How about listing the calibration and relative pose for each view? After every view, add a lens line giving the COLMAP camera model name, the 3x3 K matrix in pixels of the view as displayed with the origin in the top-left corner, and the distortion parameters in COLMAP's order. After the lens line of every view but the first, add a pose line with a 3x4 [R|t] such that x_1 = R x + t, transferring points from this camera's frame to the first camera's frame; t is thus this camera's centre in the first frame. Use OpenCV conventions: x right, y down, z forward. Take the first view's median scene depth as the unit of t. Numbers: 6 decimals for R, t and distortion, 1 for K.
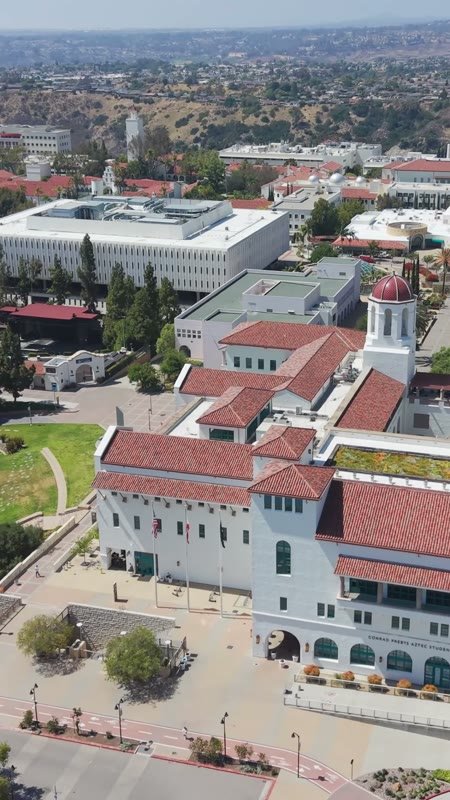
lens RADIAL K [[1004.8, 0, 284.6], [0, 1004.8, 403.2], [0, 0, 1]] dist [0.211303, -0.708106]
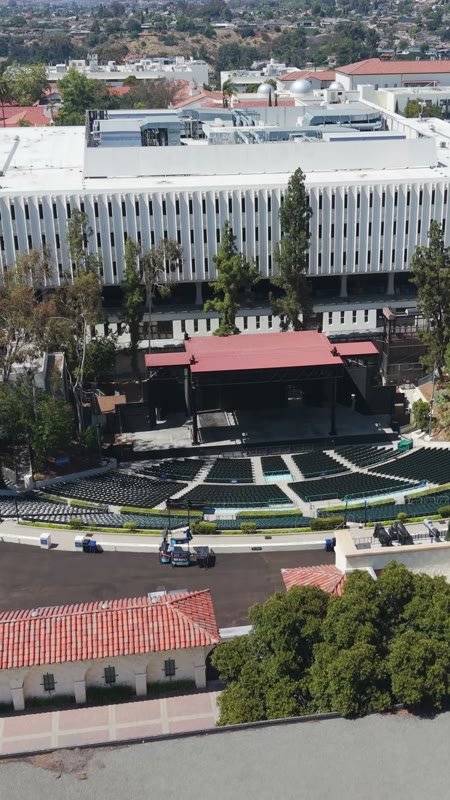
lens RADIAL K [[1004.8, 0, 284.6], [0, 1004.8, 403.2], [0, 0, 1]] dist [0.211303, -0.708106]
pose [[0.899151, -0.169362, 0.403538, -0.398110], [0.154959, 0.985553, 0.068356, -0.094361], [-0.409285, 0.001070, 0.912406, 0.578869]]
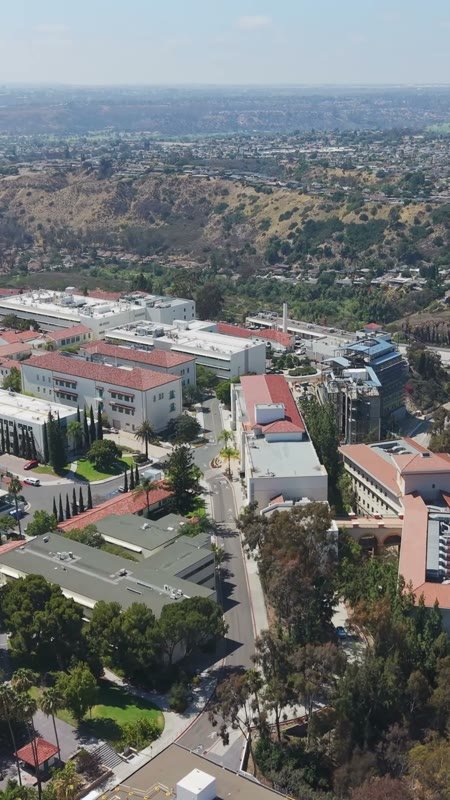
lens RADIAL K [[1004.8, 0, 284.6], [0, 1004.8, 403.2], [0, 0, 1]] dist [0.211303, -0.708106]
pose [[0.943293, 0.102423, -0.315765, 0.893188], [-0.116846, 0.992782, -0.027033, -0.310631], [0.310717, 0.062396, 0.948452, 0.450207]]
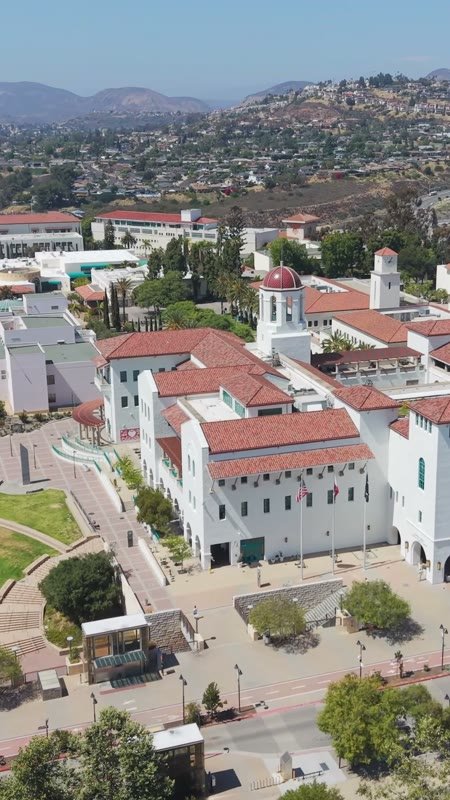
lens RADIAL K [[1004.8, 0, 284.6], [0, 1004.8, 403.2], [0, 0, 1]] dist [0.211303, -0.708106]
pose [[0.808916, -0.165477, 0.564156, -0.304660], [0.207156, 0.978256, -0.010092, 0.016555], [-0.550219, 0.125032, 0.825606, 0.073277]]
